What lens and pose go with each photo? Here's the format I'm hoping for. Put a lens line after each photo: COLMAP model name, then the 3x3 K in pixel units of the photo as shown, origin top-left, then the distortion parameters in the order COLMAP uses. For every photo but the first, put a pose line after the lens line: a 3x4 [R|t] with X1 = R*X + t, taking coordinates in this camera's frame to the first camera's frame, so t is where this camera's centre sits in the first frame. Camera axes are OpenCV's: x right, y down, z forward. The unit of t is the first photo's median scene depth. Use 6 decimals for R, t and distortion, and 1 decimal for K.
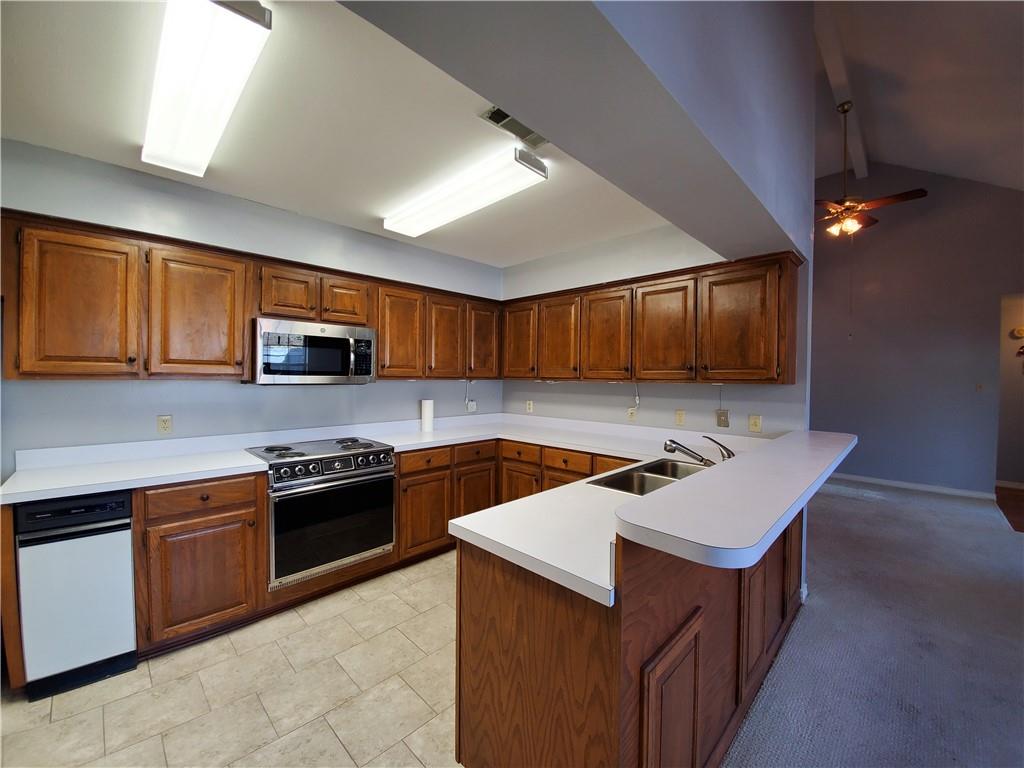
lens RADIAL K [[412.5, 0, 512.1], [0, 412.5, 378.7], [0, 0, 1]] dist [-0.015408, -0.003796]
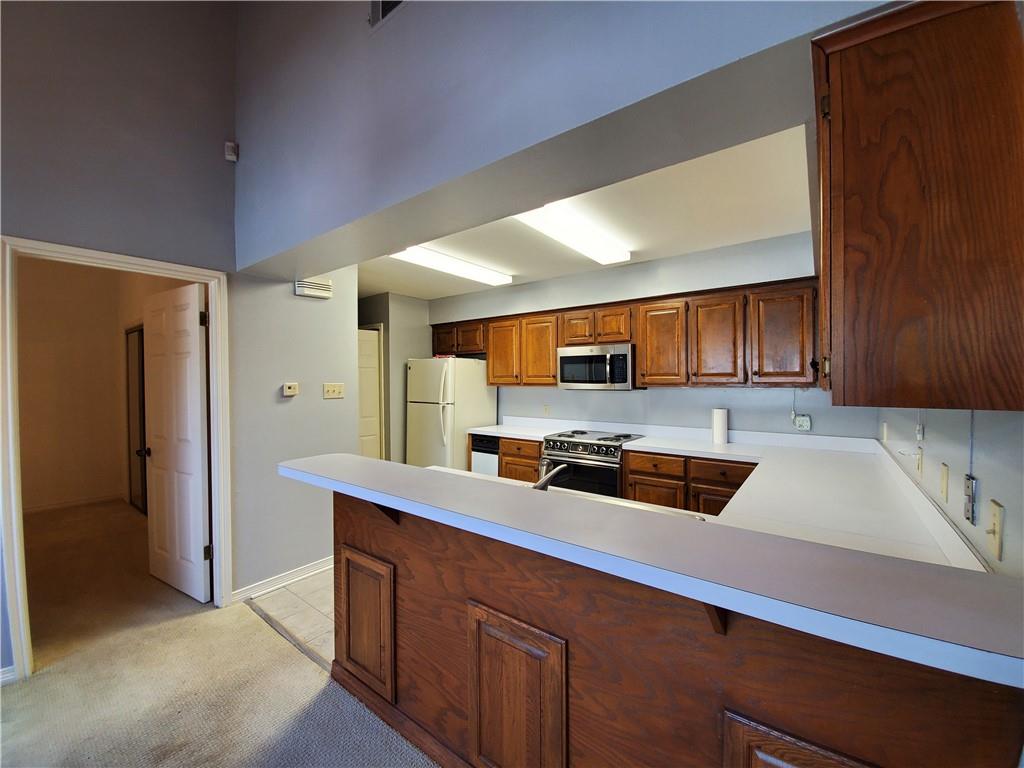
lens RADIAL K [[412.5, 0, 514.9], [0, 412.5, 382.4], [0, 0, 1]] dist [-0.015408, -0.003796]
pose [[0.105166, -0.007750, -0.994424, 0.854023], [-0.004184, 0.999957, -0.008235, 0.001463], [0.994446, 0.005026, 0.105130, 0.583190]]
